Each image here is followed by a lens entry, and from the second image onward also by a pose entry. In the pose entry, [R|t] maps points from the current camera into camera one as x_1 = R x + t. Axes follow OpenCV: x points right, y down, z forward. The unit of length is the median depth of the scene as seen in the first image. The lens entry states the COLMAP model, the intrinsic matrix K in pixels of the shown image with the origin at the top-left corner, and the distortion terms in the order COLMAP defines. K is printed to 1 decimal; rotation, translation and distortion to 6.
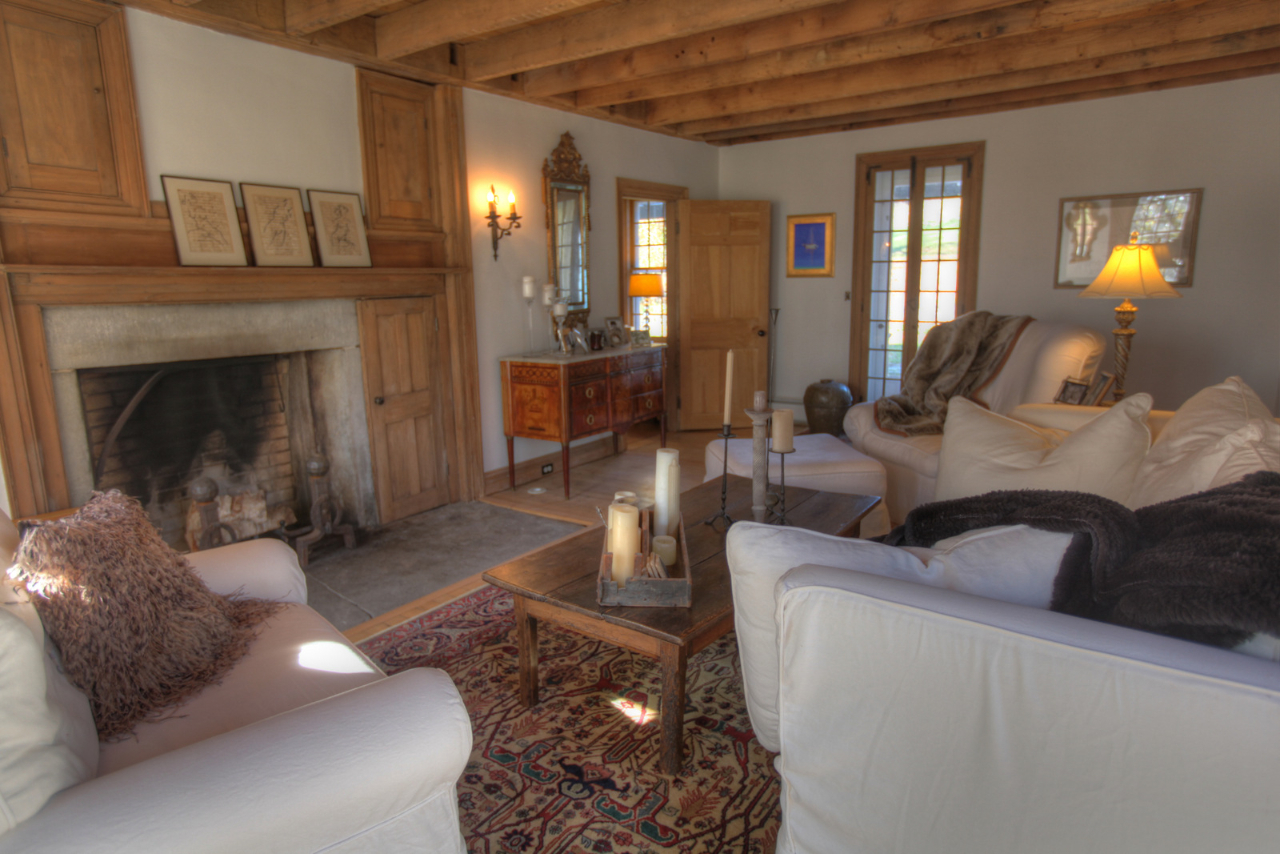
lens RADIAL K [[792.7, 0, 640.0], [0, 792.7, 427.0], [0, 0, 1]] dist [-0.051170, 0.053173]
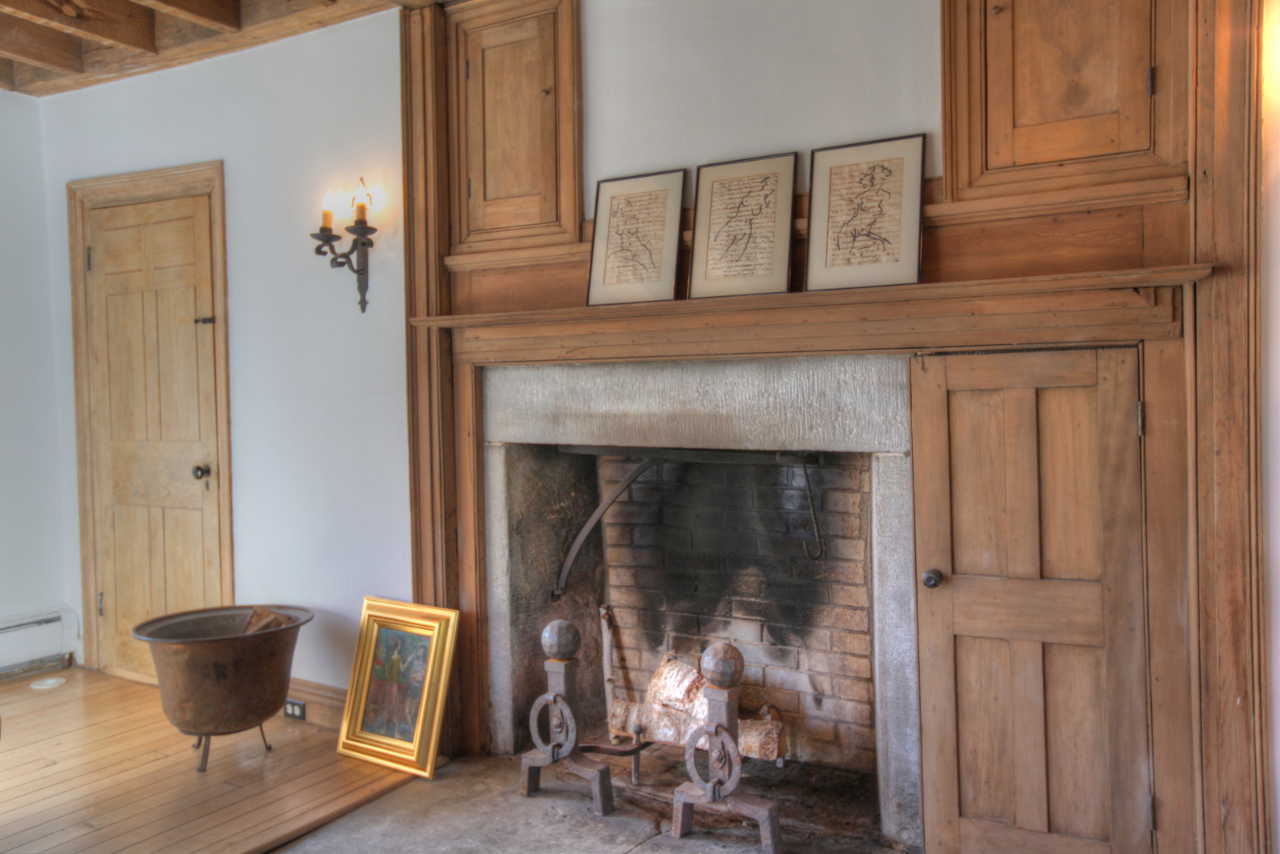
lens RADIAL K [[936.7, 0, 655.6], [0, 936.7, 422.3], [0, 0, 1]] dist [0.003280, 0.004610]
pose [[0.086818, 0.038207, -0.995491, 0.199833], [-0.171601, 0.984902, 0.022835, -0.115162], [0.981334, 0.168845, 0.092063, 0.849850]]
